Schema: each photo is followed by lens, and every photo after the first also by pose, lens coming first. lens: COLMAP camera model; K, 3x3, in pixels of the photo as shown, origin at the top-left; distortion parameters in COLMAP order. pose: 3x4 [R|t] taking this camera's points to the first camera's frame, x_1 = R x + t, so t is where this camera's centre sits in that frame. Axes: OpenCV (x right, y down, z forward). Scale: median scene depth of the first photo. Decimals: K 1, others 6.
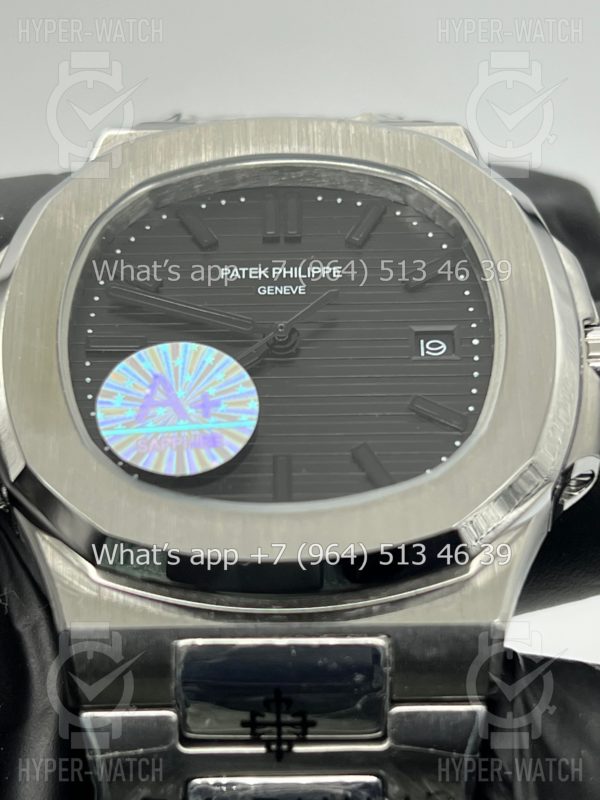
lens RADIAL K [[1927.4, 0, 299.7], [0, 1927.4, 400.0], [0, 0, 1]] dist [0.593055, -4.179973]
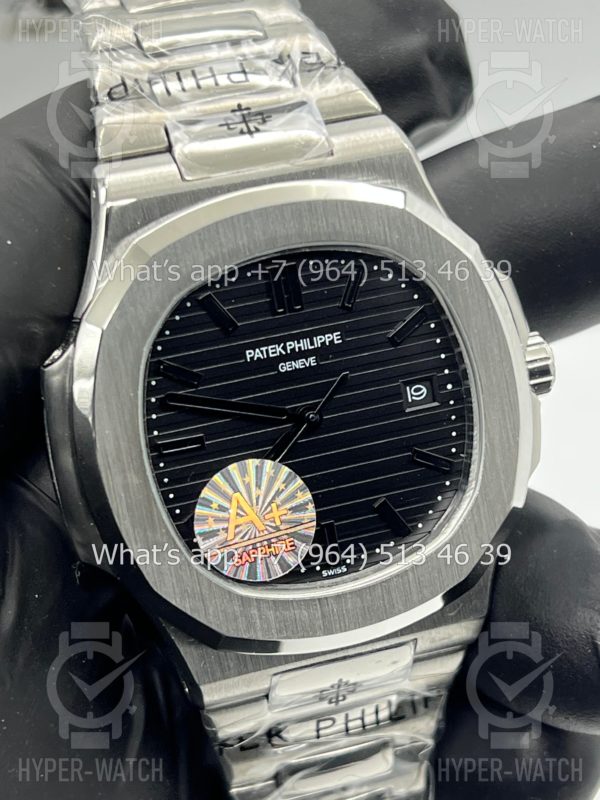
lens RADIAL K [[1927.4, 0, 299.7], [0, 1927.4, 400.0], [0, 0, 1]] dist [0.593055, -4.179973]
pose [[0.946066, -0.196469, 0.257604, -0.329158], [-0.020743, 0.756770, 0.653352, -0.842920], [-0.323311, -0.623457, 0.711879, 0.108909]]
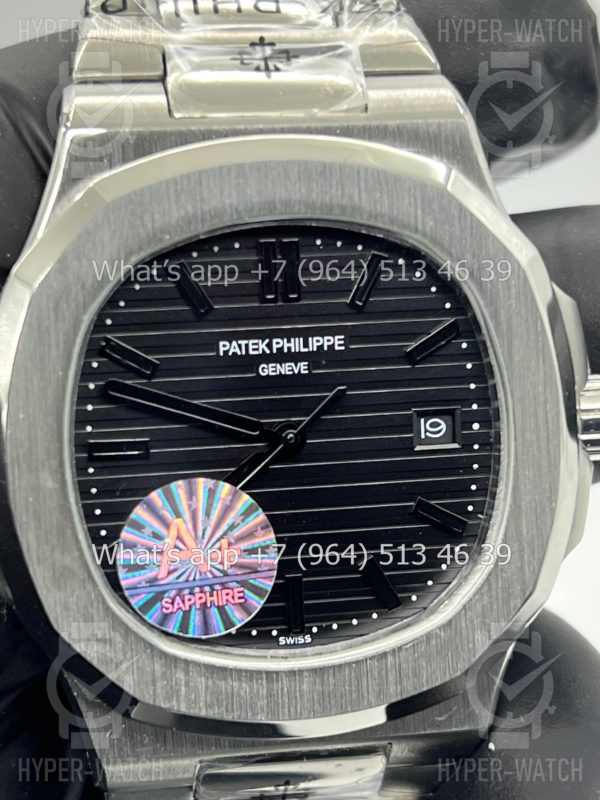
lens RADIAL K [[1927.4, 0, 299.7], [0, 1927.4, 400.0], [0, 0, 1]] dist [0.593055, -4.179973]
pose [[0.979833, -0.050176, 0.193413, -0.188430], [-0.083041, 0.778156, 0.622557, -0.644898], [-0.181743, -0.626063, 0.758297, 0.257279]]
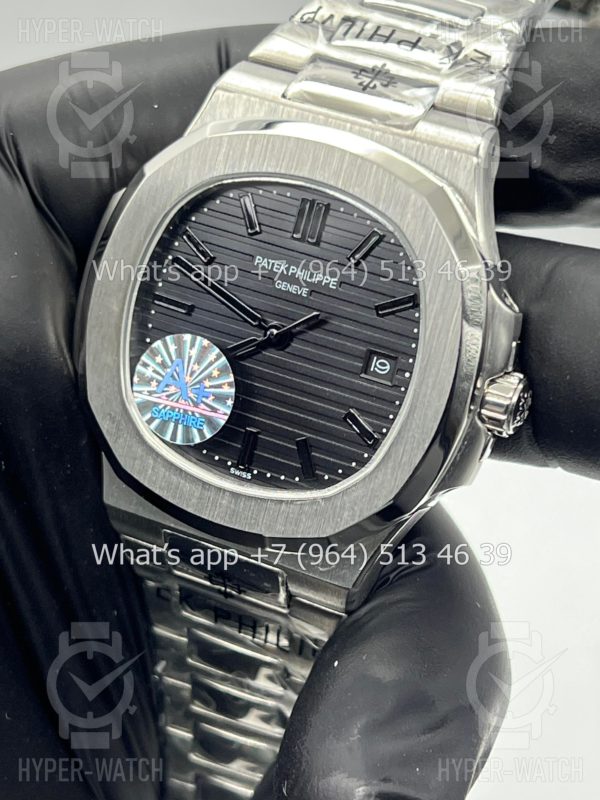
lens RADIAL K [[1927.4, 0, 299.7], [0, 1927.4, 400.0], [0, 0, 1]] dist [0.593055, -4.179973]
pose [[0.910231, 0.289729, -0.295867, 0.419942], [-0.042727, 0.776375, 0.628821, -0.848806], [0.411891, -0.559730, 0.719060, -0.017842]]
